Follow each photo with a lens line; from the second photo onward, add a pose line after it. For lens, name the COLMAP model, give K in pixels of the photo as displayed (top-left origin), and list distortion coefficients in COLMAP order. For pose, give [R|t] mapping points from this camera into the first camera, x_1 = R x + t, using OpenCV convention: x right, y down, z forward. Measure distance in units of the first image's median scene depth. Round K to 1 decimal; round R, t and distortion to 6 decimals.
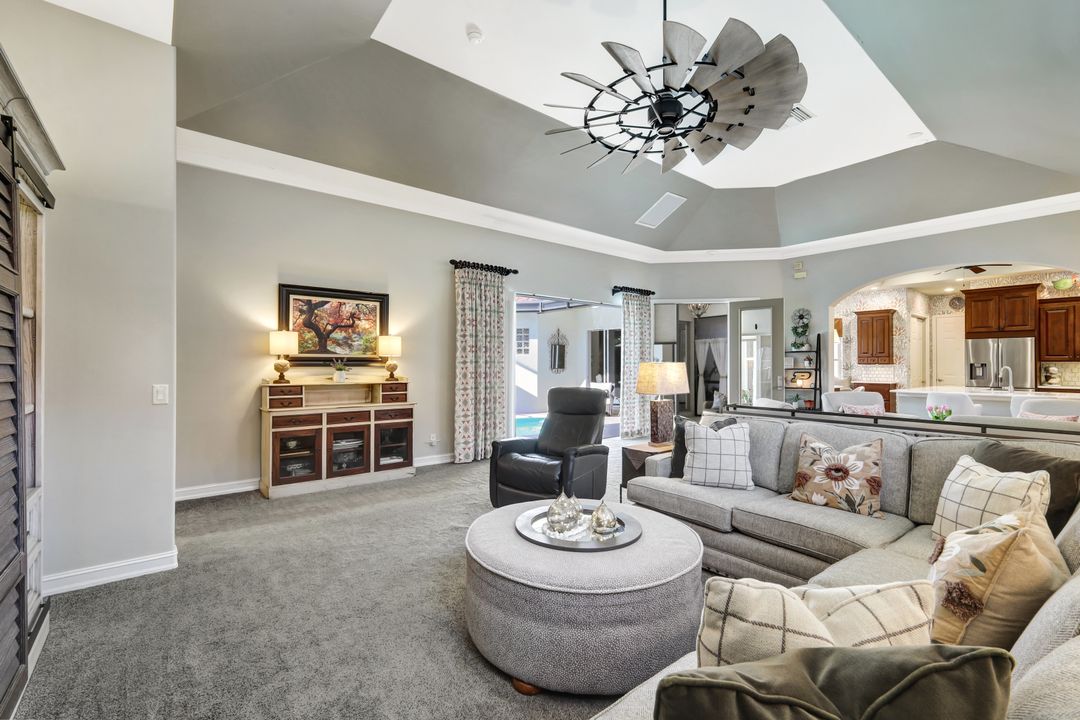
lens RADIAL K [[475.8, 0, 540.0], [0, 475.8, 360.0], [0, 0, 1]] dist [-0.009787, -0.000064]
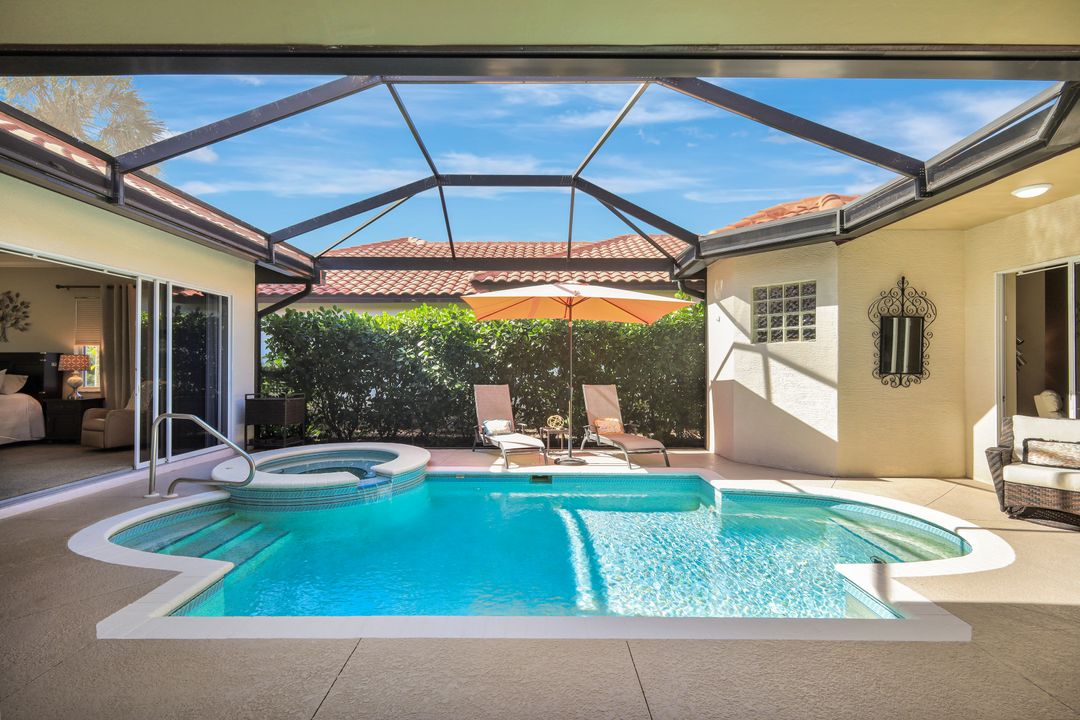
lens RADIAL K [[475.8, 0, 540.0], [0, 475.8, 360.0], [0, 0, 1]] dist [-0.009787, -0.000064]
pose [[0.760514, -0.006955, -0.649285, 0.066080], [0.004317, 0.999975, -0.005656, 0.006243], [0.649308, 0.001499, 0.760524, 0.503571]]
